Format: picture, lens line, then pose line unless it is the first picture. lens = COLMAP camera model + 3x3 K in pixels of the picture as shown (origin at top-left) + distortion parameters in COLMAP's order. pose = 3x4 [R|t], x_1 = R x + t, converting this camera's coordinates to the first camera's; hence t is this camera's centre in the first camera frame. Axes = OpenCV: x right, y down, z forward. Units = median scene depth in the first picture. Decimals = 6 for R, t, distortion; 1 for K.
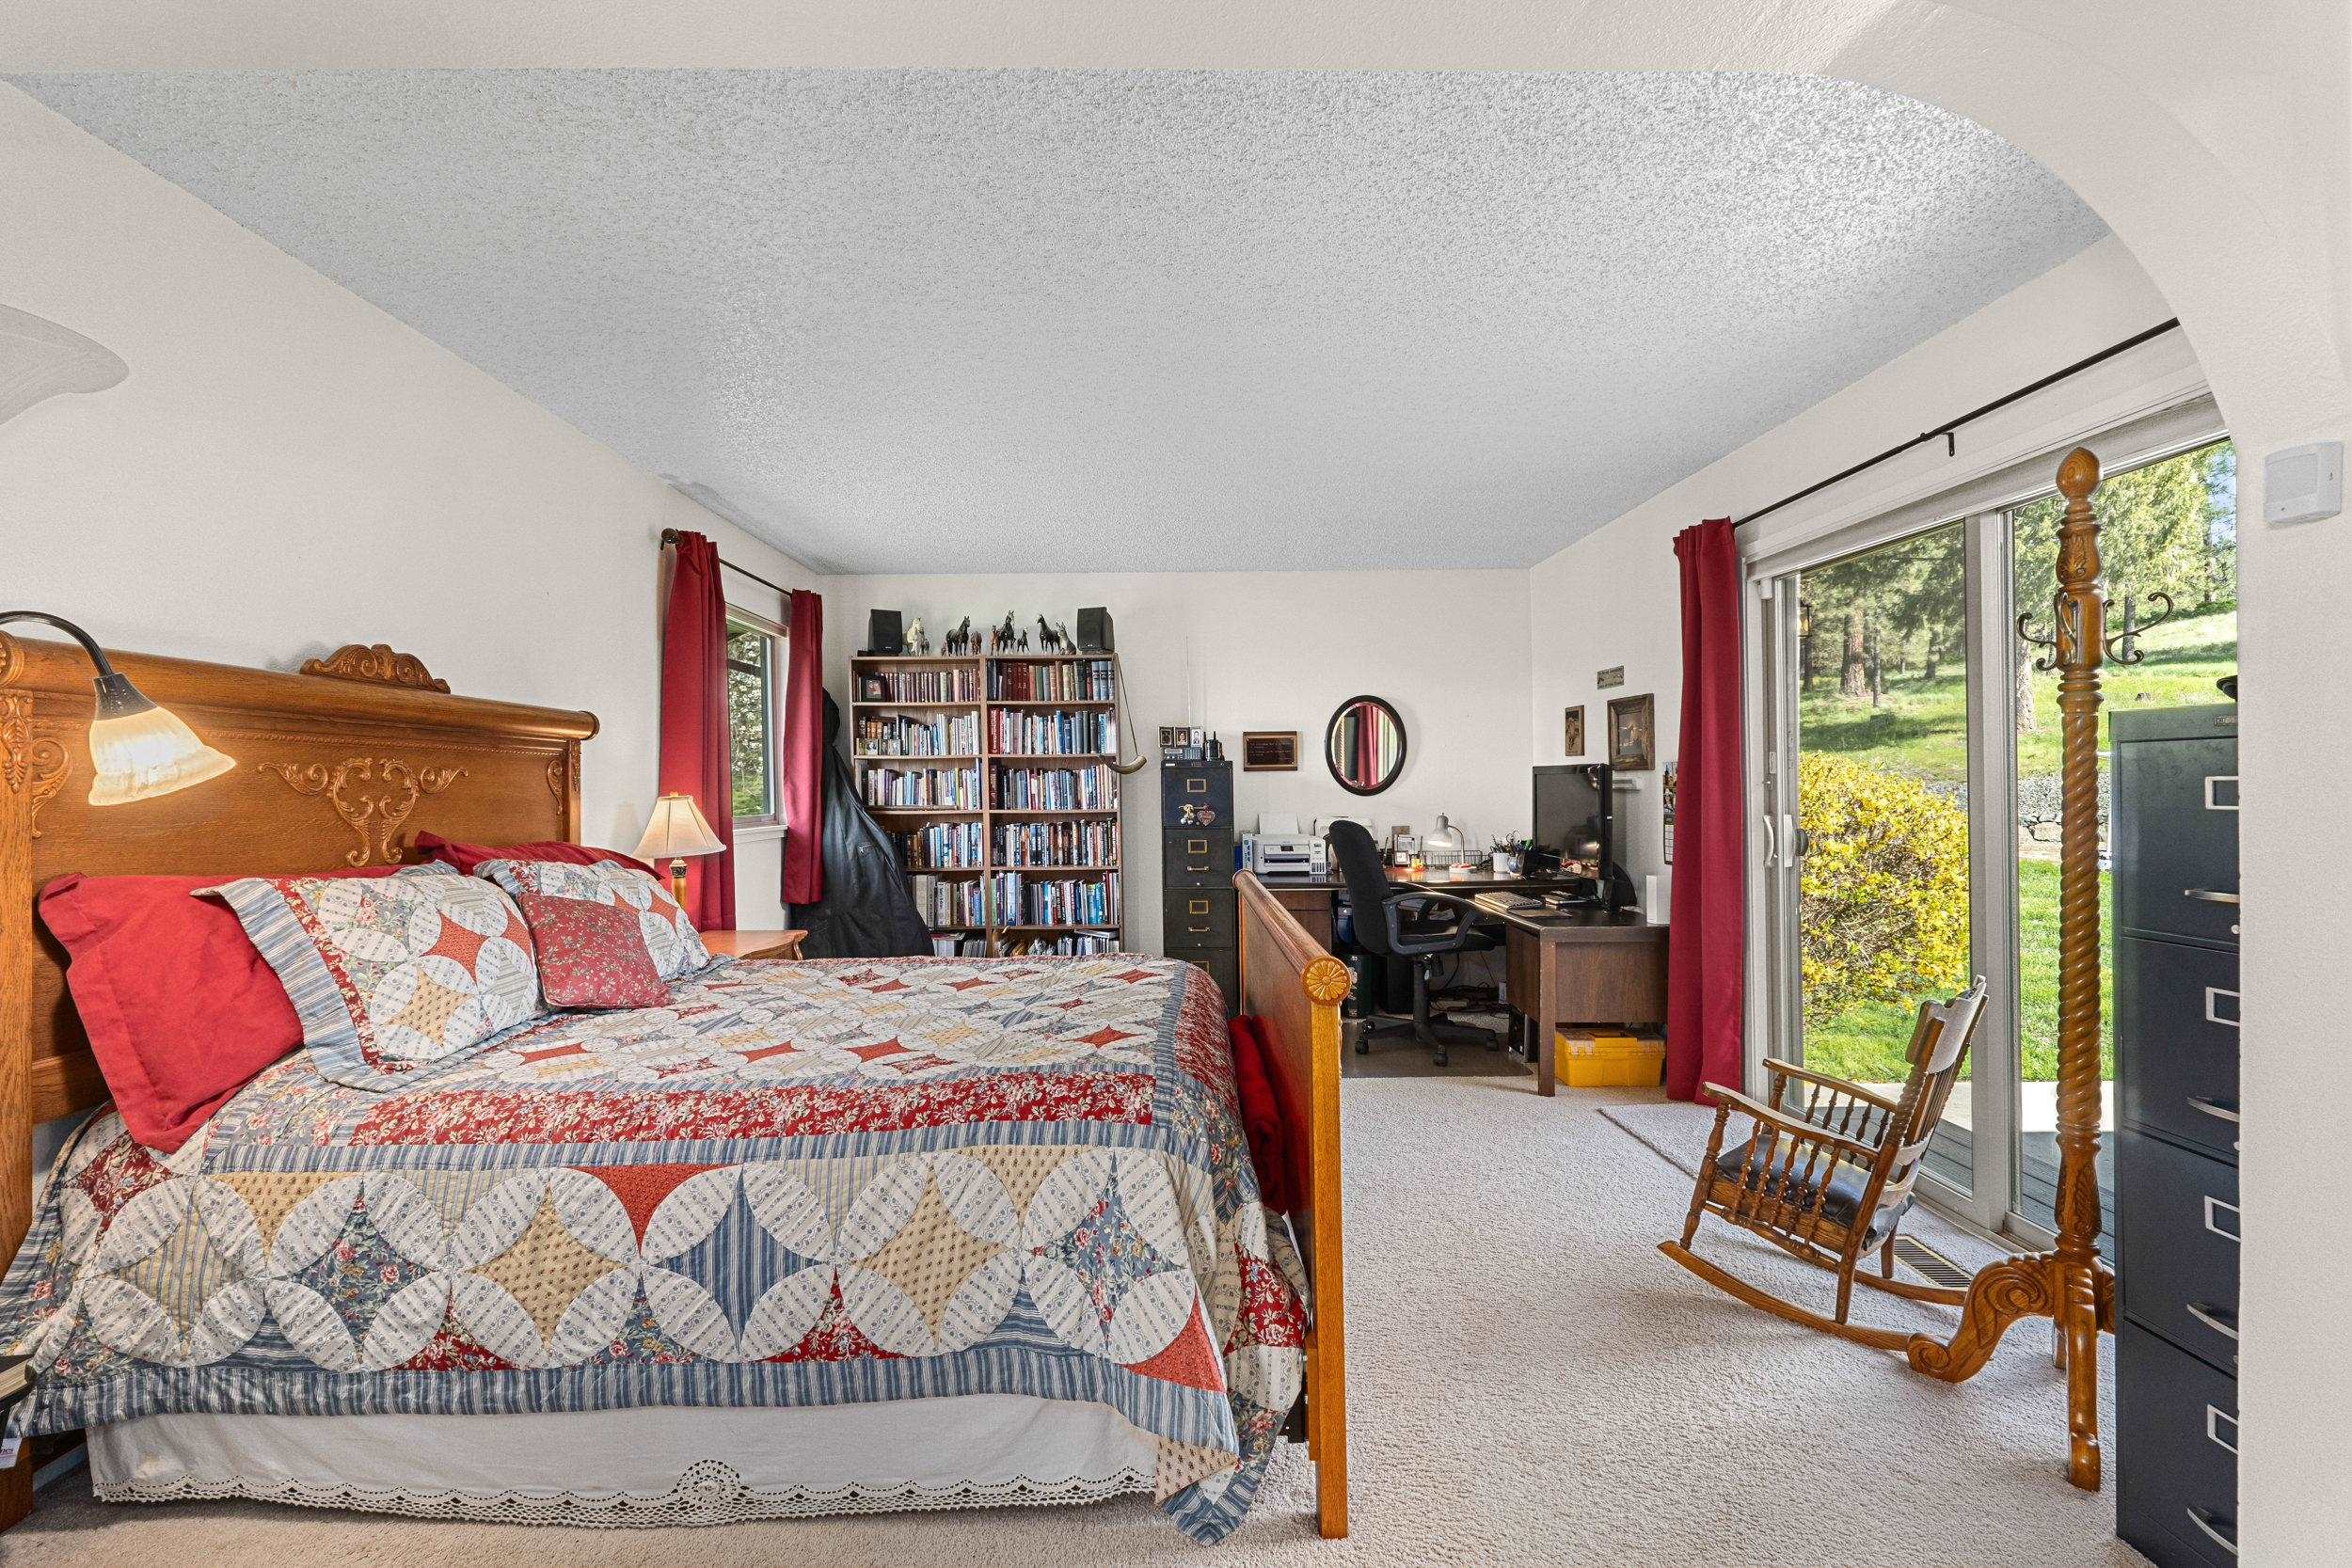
lens RADIAL K [[981.8, 0, 1177.3], [0, 981.8, 796.6], [0, 0, 1]] dist [-0.011621, -0.000161]
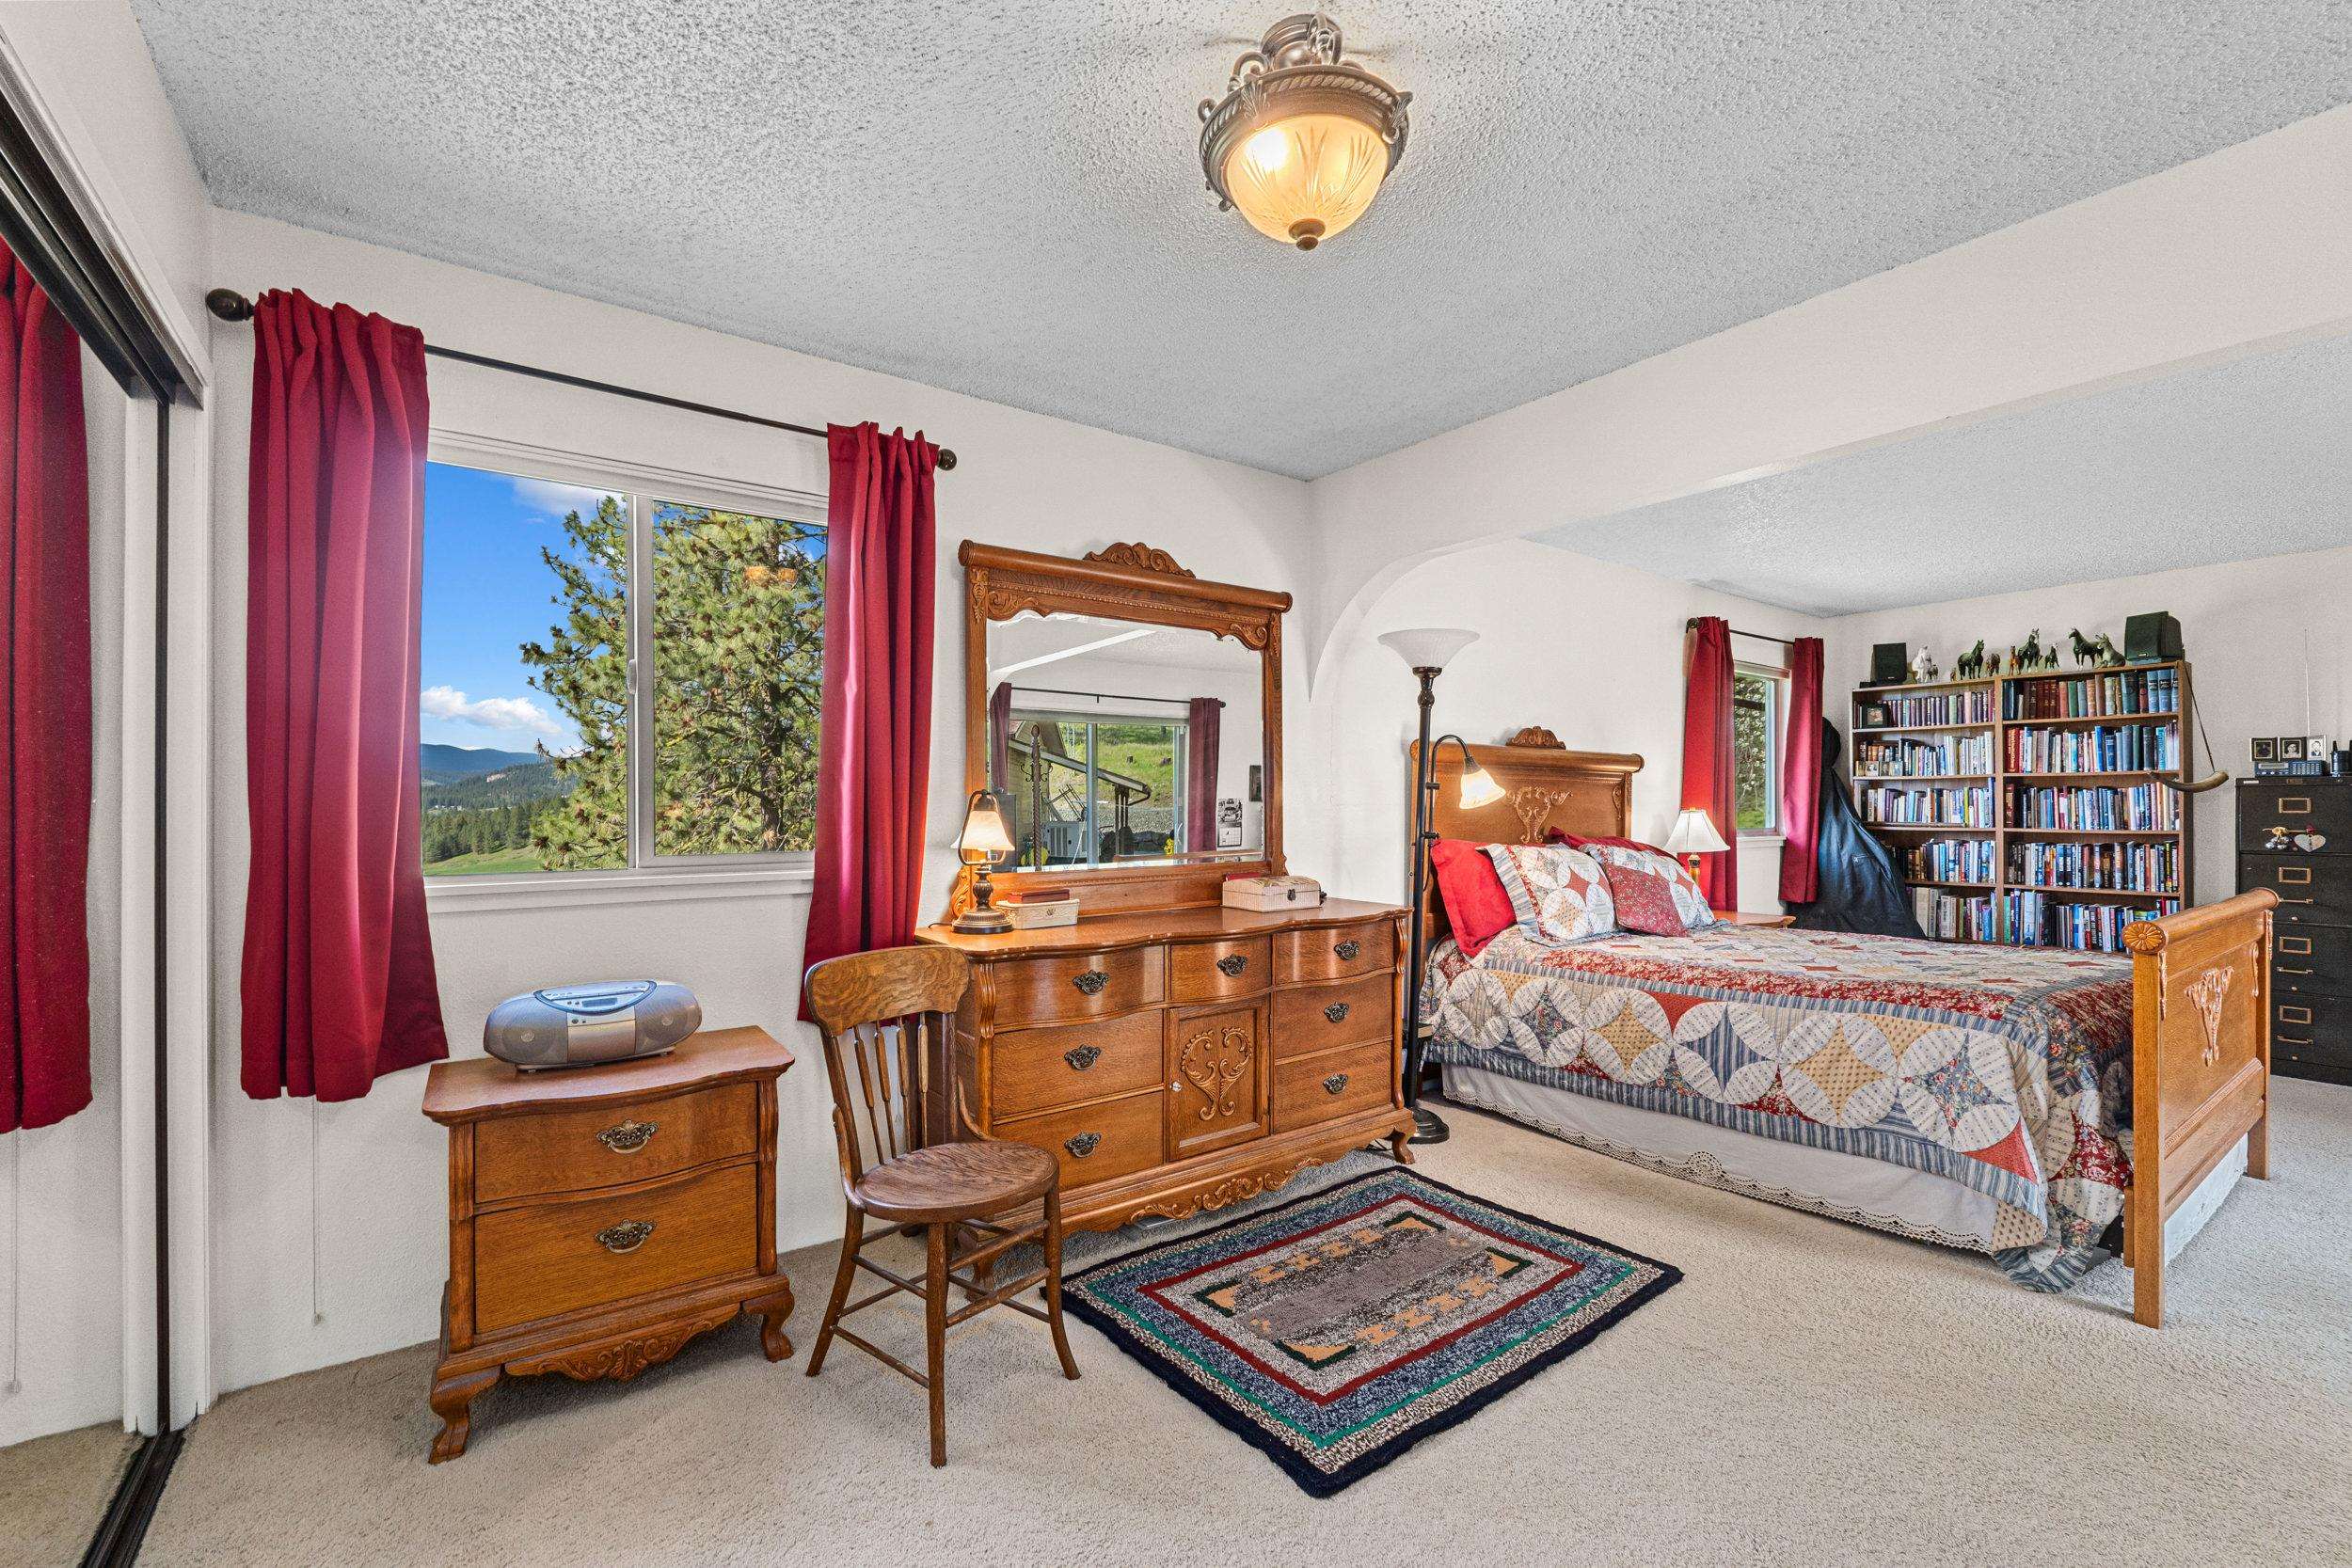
lens RADIAL K [[994.2, 0, 1173.0], [0, 994.2, 816.8], [0, 0, 1]] dist [-0.000258, 0.000025]
pose [[0.579387, 0.016484, -0.814886, 0.436081], [-0.014755, 0.999844, 0.009735, 0.012919], [0.814919, 0.006383, 0.579540, -0.872421]]
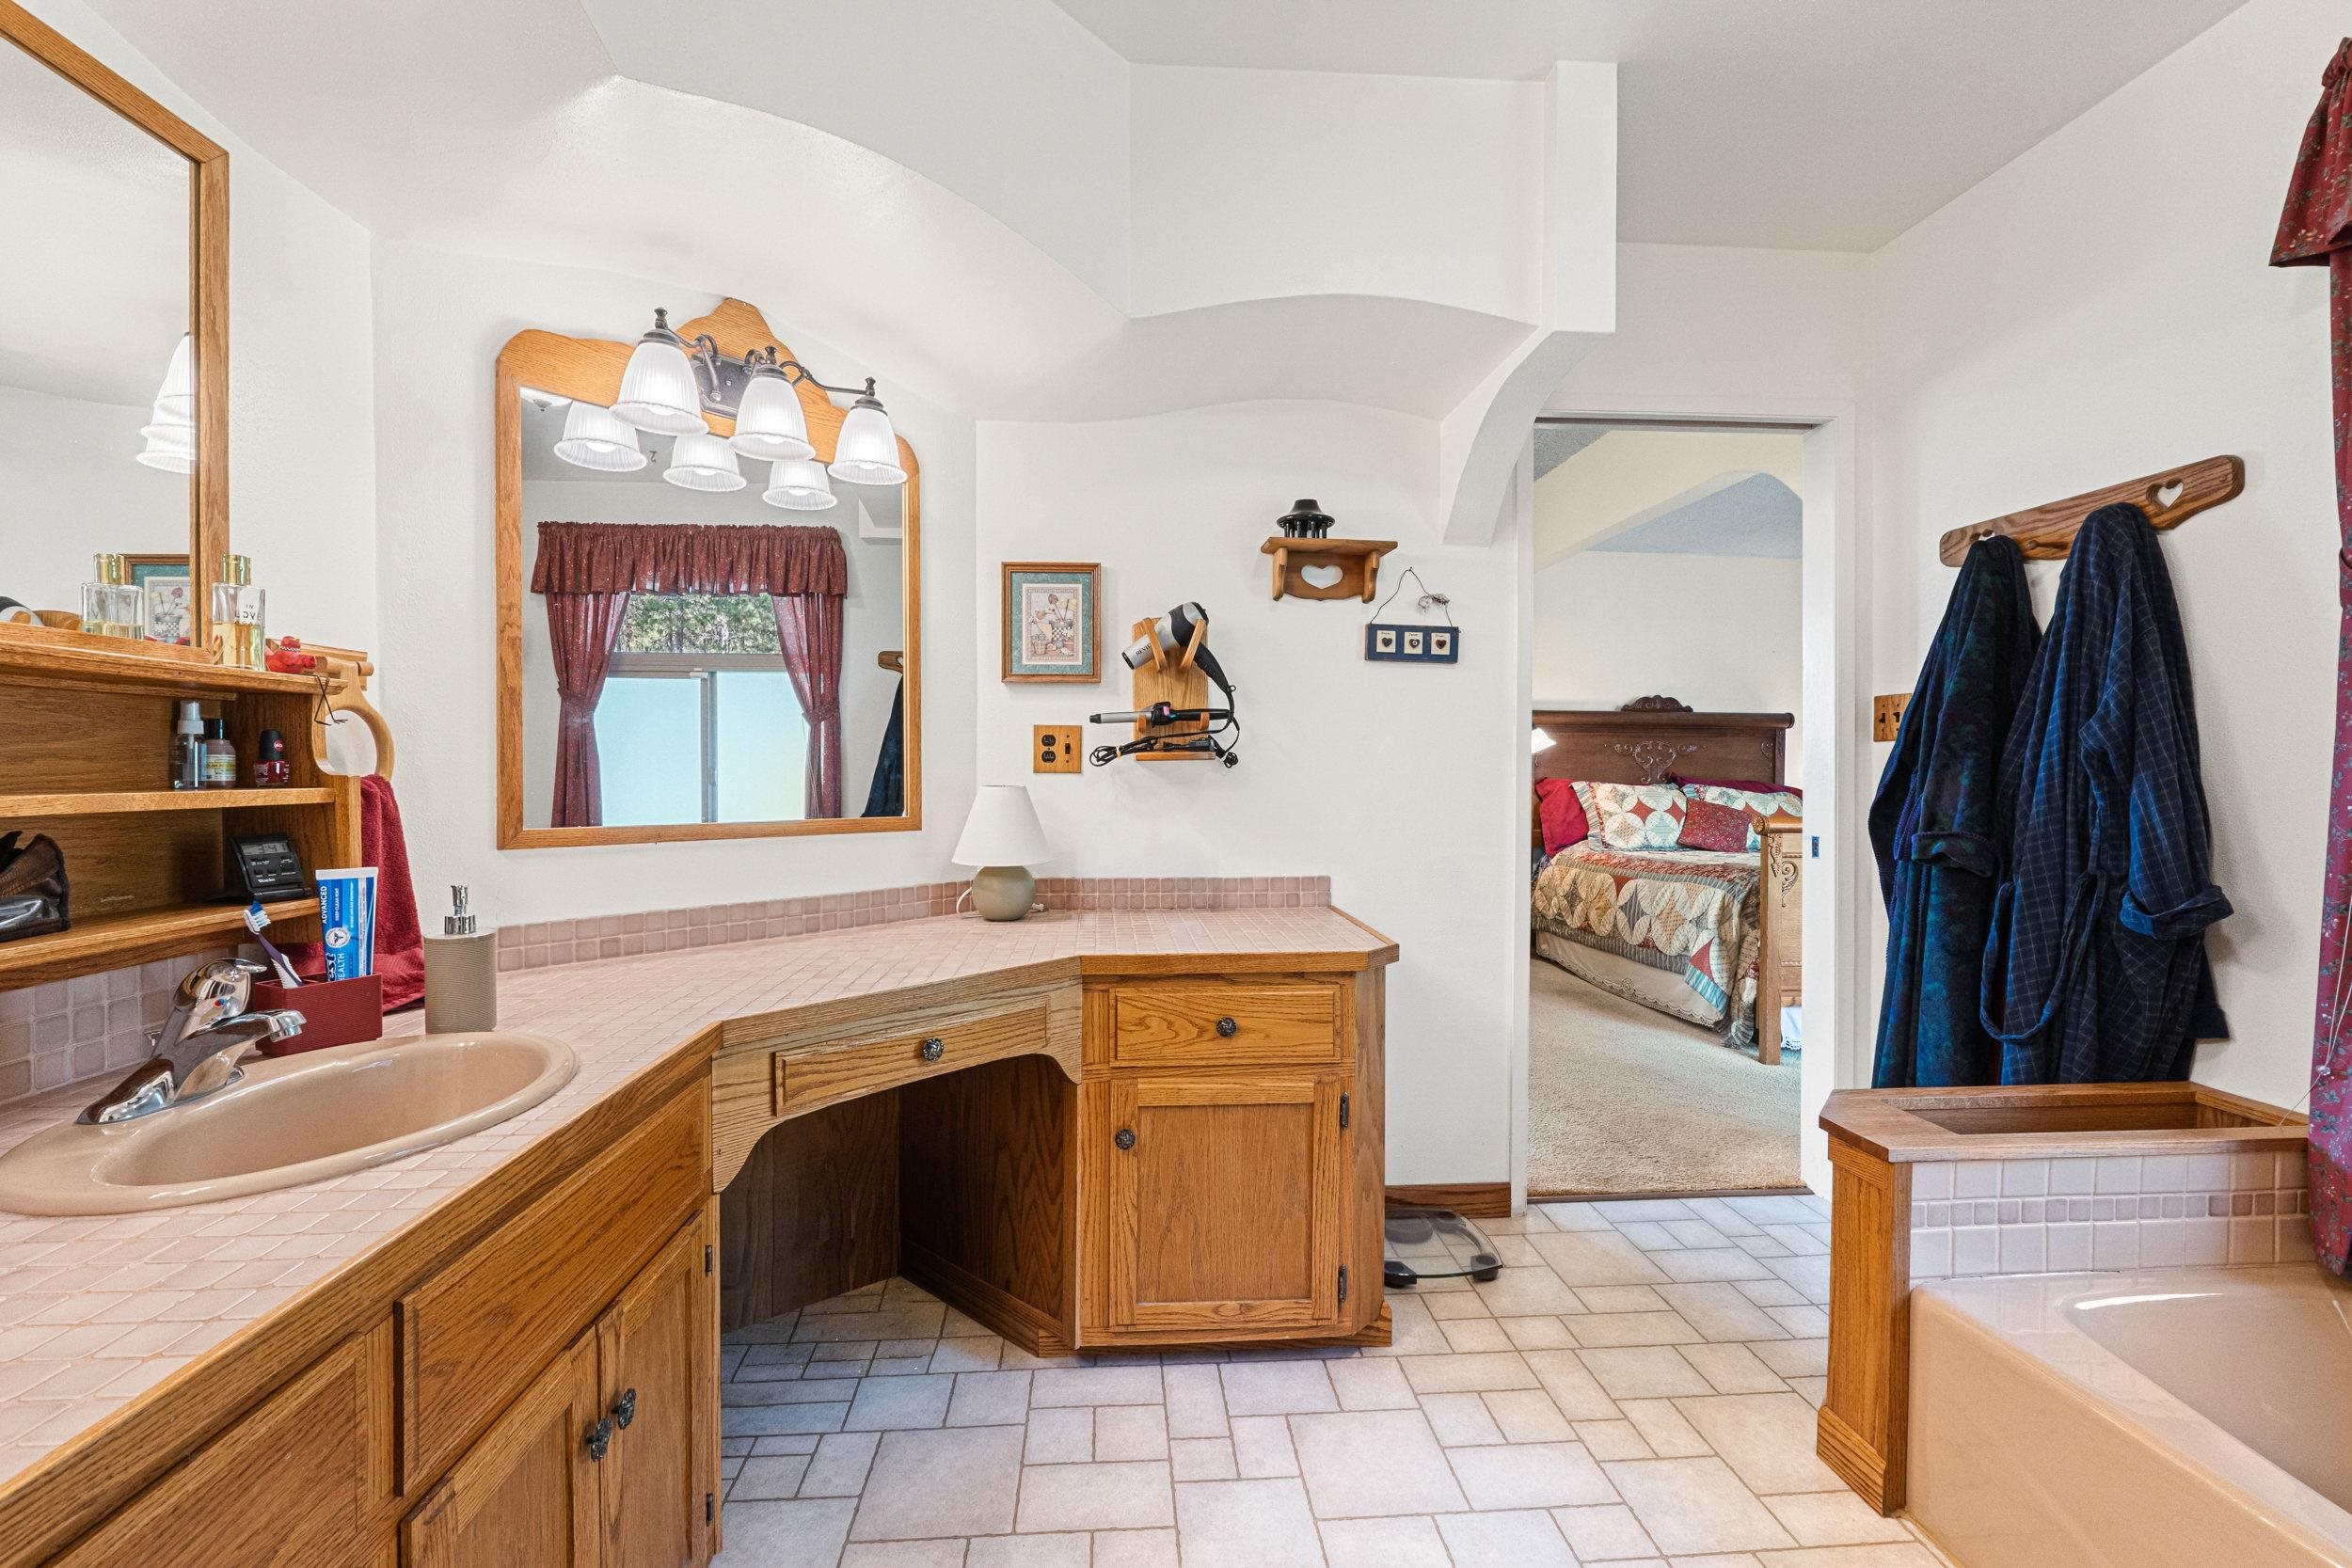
lens RADIAL K [[982.9, 0, 1170.7], [0, 982.9, 785.5], [0, 0, 1]] dist [-0.002398, -0.000793]
pose [[0.053541, 0.019666, -0.998372, 2.080078], [-0.014591, 0.999715, 0.018910, 0.056934], [0.998459, 0.013555, 0.053813, -0.472792]]
